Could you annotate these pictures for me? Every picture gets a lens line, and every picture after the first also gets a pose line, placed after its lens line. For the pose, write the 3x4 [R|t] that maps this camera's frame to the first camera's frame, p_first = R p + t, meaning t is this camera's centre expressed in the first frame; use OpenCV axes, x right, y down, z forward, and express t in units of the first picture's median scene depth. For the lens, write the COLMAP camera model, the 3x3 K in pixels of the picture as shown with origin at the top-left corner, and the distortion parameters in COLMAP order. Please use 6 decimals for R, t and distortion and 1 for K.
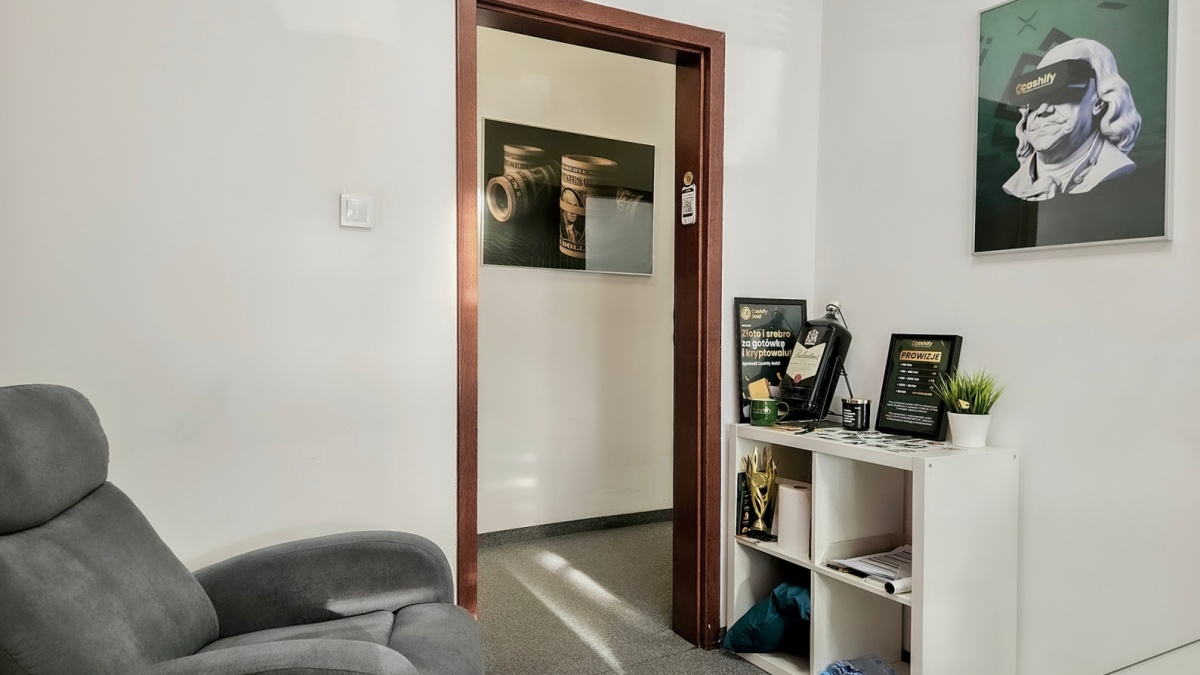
lens RADIAL K [[819.3, 0, 602.1], [0, 819.3, 339.1], [0, 0, 1]] dist [-0.000896, -0.026680]
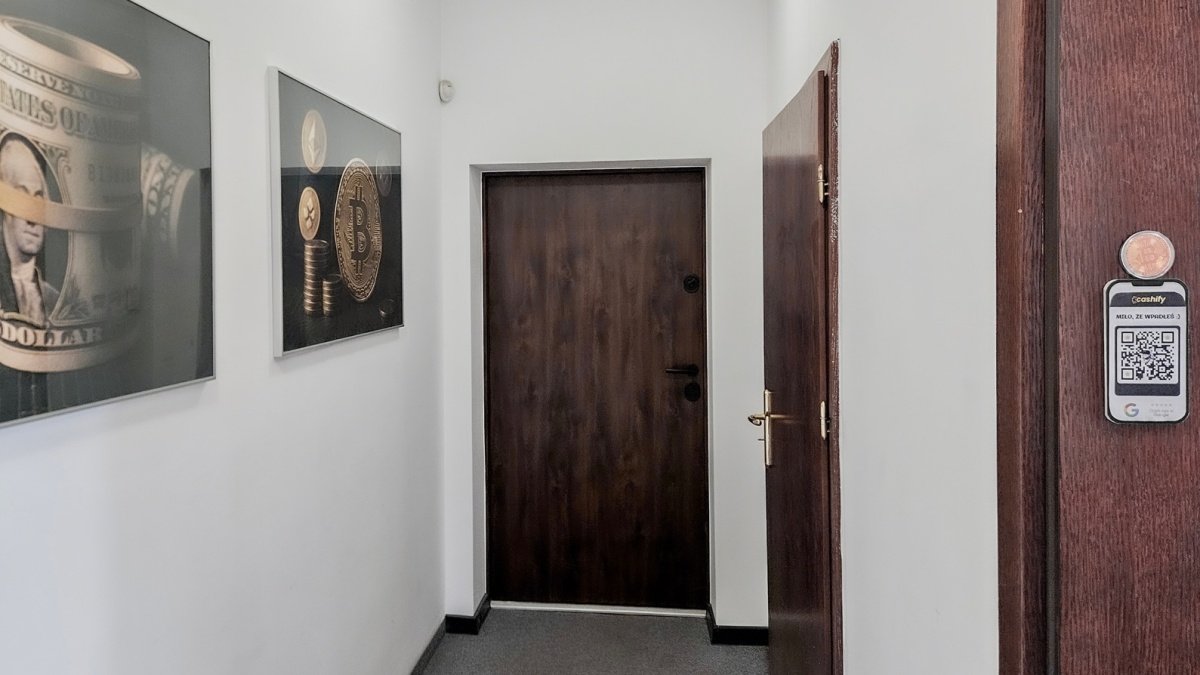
lens RADIAL K [[819.3, 0, 602.8], [0, 819.3, 327.0], [0, 0, 1]] dist [-0.000896, -0.026680]
pose [[0.596176, -0.059392, 0.800654, -0.148275], [0.020566, 0.998063, 0.058722, -0.129502], [-0.802590, -0.018542, 0.596243, 0.664797]]
